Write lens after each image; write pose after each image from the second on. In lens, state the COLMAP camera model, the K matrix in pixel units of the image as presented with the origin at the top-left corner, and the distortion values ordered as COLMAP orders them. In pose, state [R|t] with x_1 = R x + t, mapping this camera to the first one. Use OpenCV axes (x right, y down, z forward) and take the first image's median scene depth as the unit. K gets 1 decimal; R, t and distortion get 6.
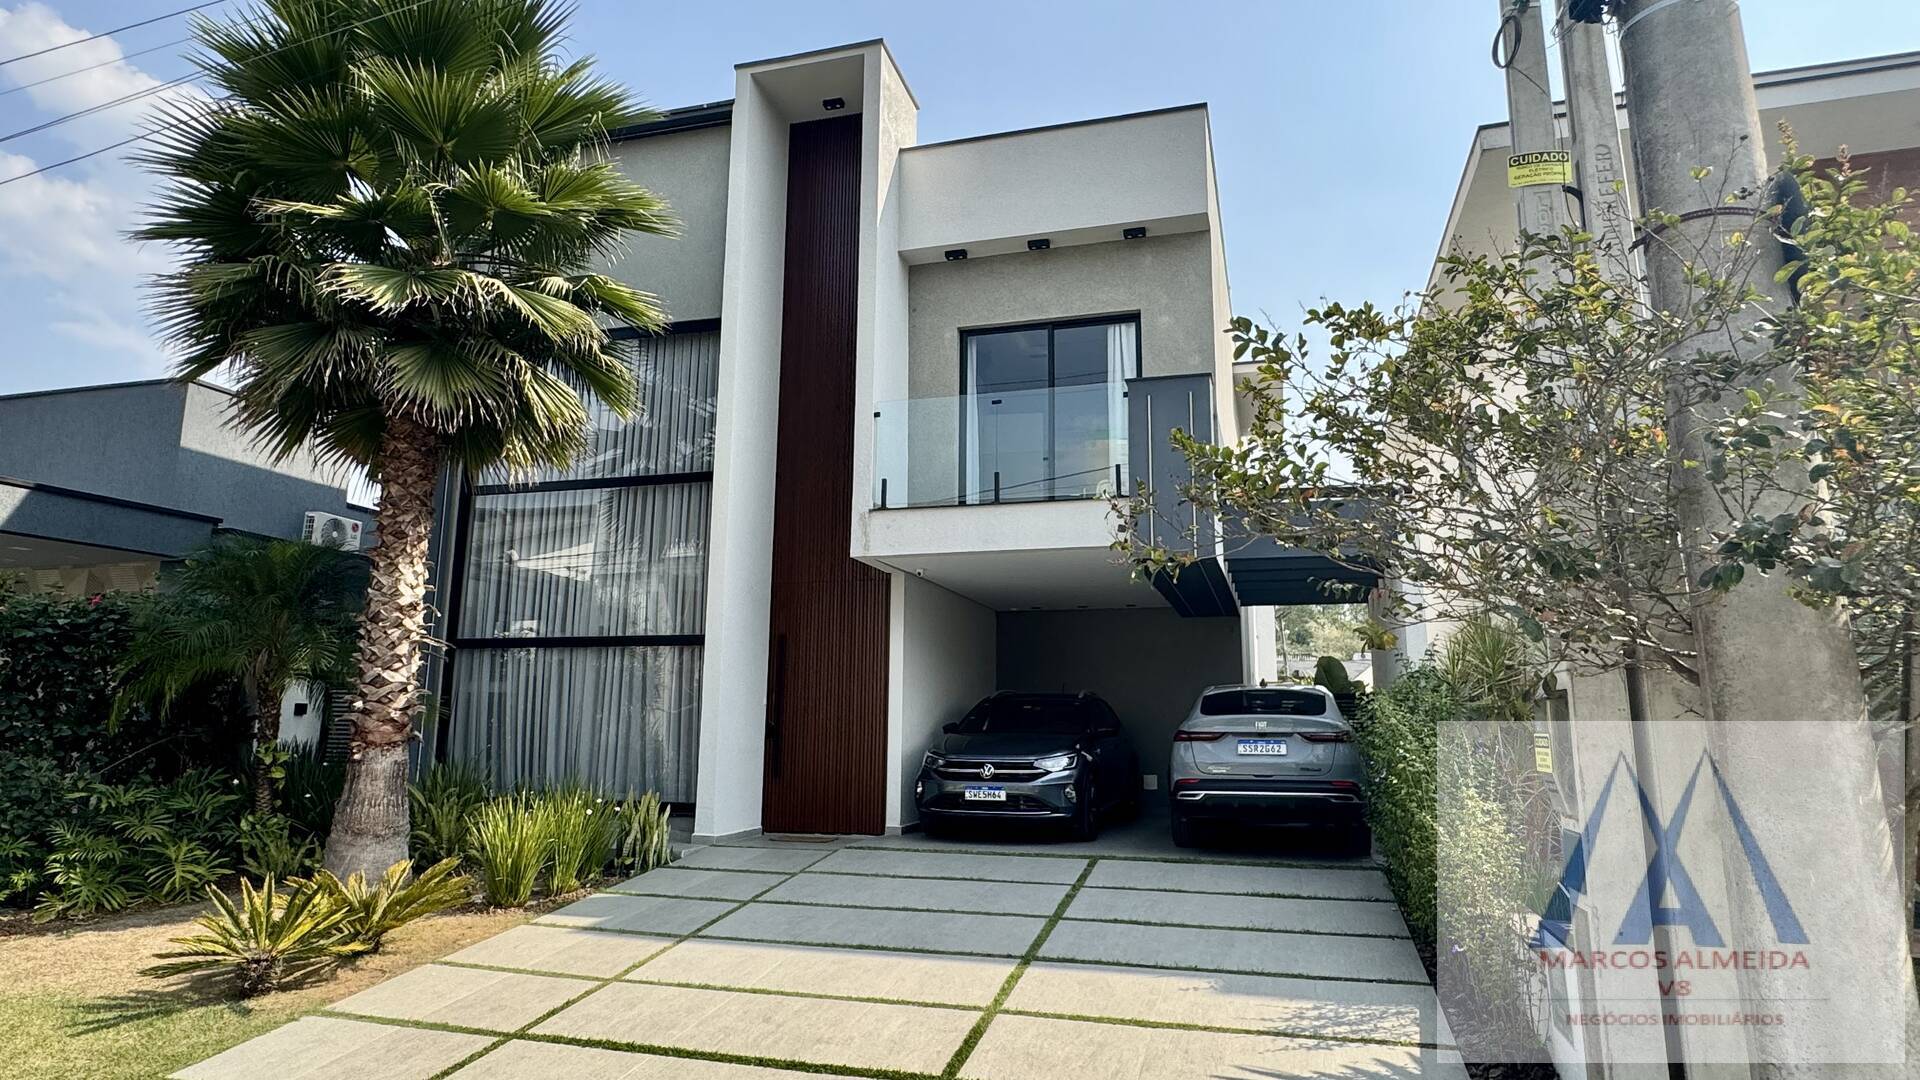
lens RADIAL K [[1074.8, 0, 953.0], [0, 1074.8, 537.9], [0, 0, 1]] dist [0.004070, 0.001088]
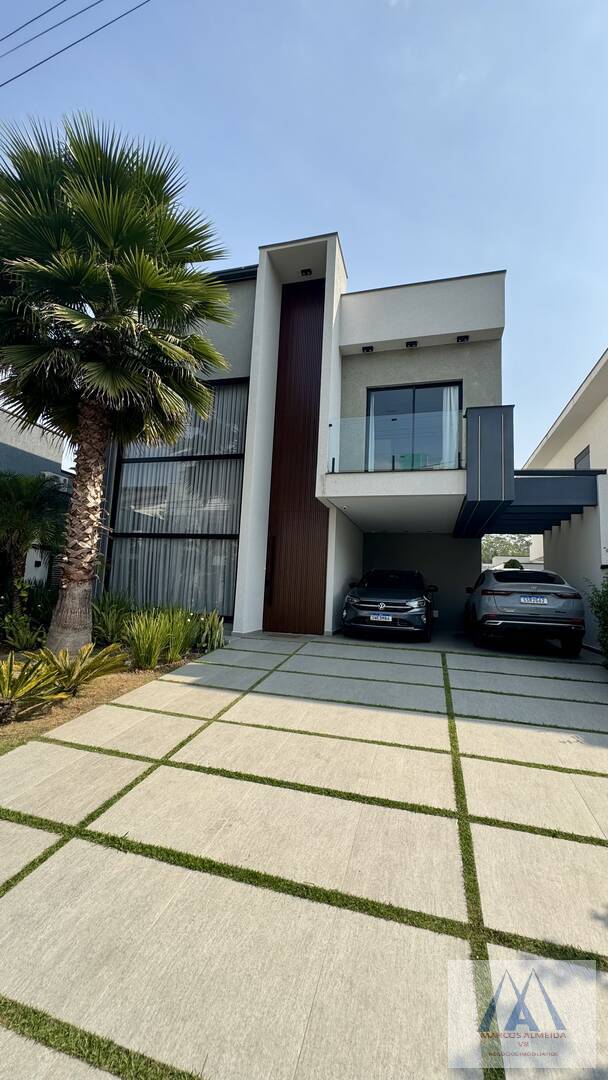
lens RADIAL K [[433.8, 0, 311.3], [0, 433.8, 538.2], [0, 0, 1]] dist [0.003409, 0.000283]
pose [[0.999251, 0.037873, 0.007940, -0.118087], [-0.038292, 0.997357, 0.061741, 0.049728], [-0.005581, -0.061998, 0.998061, 0.219823]]
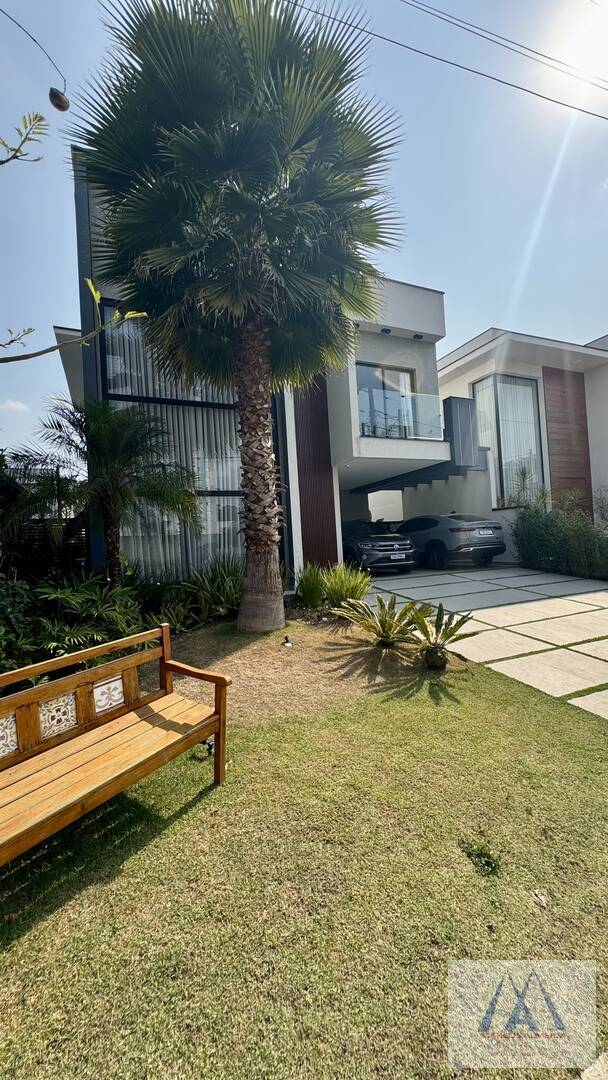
lens RADIAL K [[433.8, 0, 303.3], [0, 433.8, 538.7], [0, 0, 1]] dist [0.003409, 0.000283]
pose [[0.764598, -0.039294, 0.643308, -0.843340], [-0.051390, 0.991245, 0.121625, 0.091418], [-0.642455, -0.126053, 0.755885, 0.403202]]
